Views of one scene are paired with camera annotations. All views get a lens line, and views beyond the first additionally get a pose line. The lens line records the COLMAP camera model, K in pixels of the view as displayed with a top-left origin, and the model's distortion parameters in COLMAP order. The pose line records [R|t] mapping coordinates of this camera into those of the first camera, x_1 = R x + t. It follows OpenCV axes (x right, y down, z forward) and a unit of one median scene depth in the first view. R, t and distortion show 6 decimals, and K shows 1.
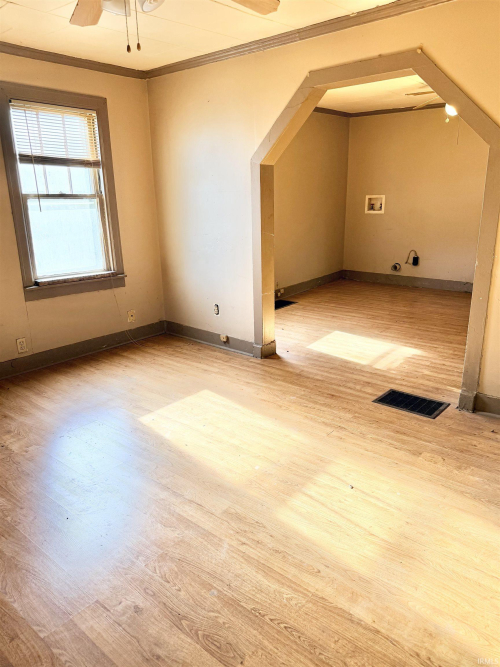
lens RADIAL K [[482.2, 0, 249.6], [0, 482.2, 324.5], [0, 0, 1]] dist [0.040394, -0.024078]
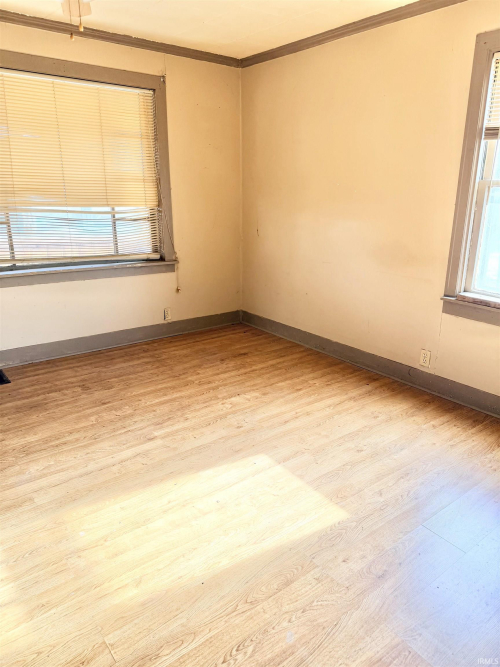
lens RADIAL K [[482.2, 0, 249.6], [0, 482.2, 324.5], [0, 0, 1]] dist [0.040394, -0.024078]
pose [[-0.209390, 0.290432, -0.933705, 0.392821], [-0.264781, 0.902358, 0.340061, -0.229000], [0.941301, 0.318432, -0.112044, 0.818196]]
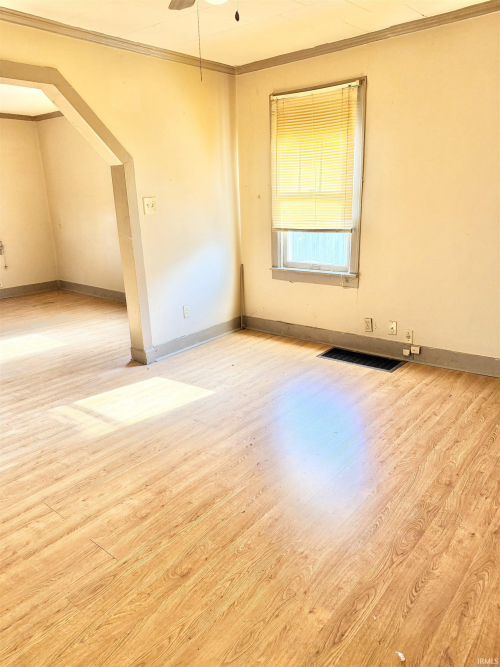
lens RADIAL K [[484.2, 0, 266.8], [0, 484.2, 334.4], [0, 0, 1]] dist [-0.026681, -0.005380]
pose [[0.029558, 0.307832, -0.950981, 1.070226], [-0.248323, 0.923832, 0.291325, -0.374219], [0.968226, 0.227539, 0.103749, 1.284951]]
